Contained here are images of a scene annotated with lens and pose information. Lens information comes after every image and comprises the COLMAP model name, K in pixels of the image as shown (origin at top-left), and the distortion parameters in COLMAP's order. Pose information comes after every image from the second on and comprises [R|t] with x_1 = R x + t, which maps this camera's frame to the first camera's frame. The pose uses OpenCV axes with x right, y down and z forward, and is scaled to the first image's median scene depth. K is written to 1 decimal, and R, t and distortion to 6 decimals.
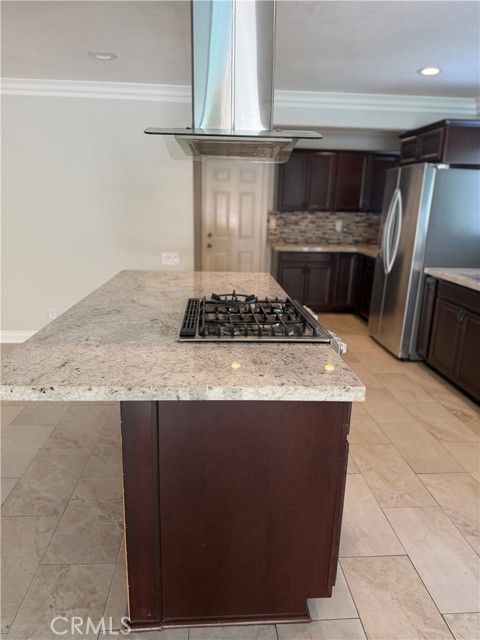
lens RADIAL K [[447.9, 0, 241.4], [0, 447.9, 333.4], [0, 0, 1]] dist [0.074288, -0.100337]
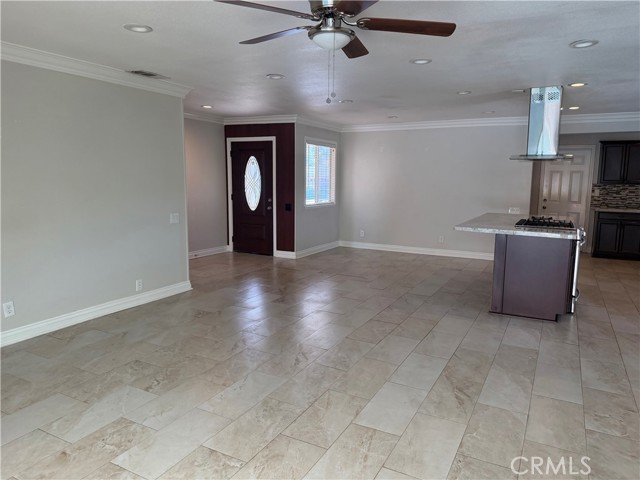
lens RADIAL K [[450.3, 0, 322.4], [0, 450.3, 233.5], [0, 0, 1]] dist [0.069567, -0.093214]
pose [[0.850598, 0.052907, -0.523148, 0.092659], [-0.137574, 0.982660, -0.124307, 0.165776], [0.507500, 0.177707, 0.843128, -0.572984]]
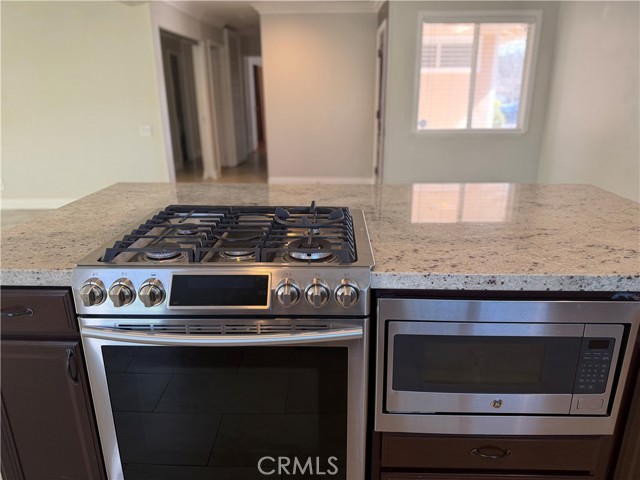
lens RADIAL K [[451.6, 0, 321.3], [0, 451.6, 242.3], [0, 0, 1]] dist [0.101555, -0.143527]
pose [[-0.089185, 0.291587, -0.952378, 0.235117], [-0.273201, 0.912353, 0.304917, -0.094028], [0.957814, 0.287384, -0.001707, 0.394225]]
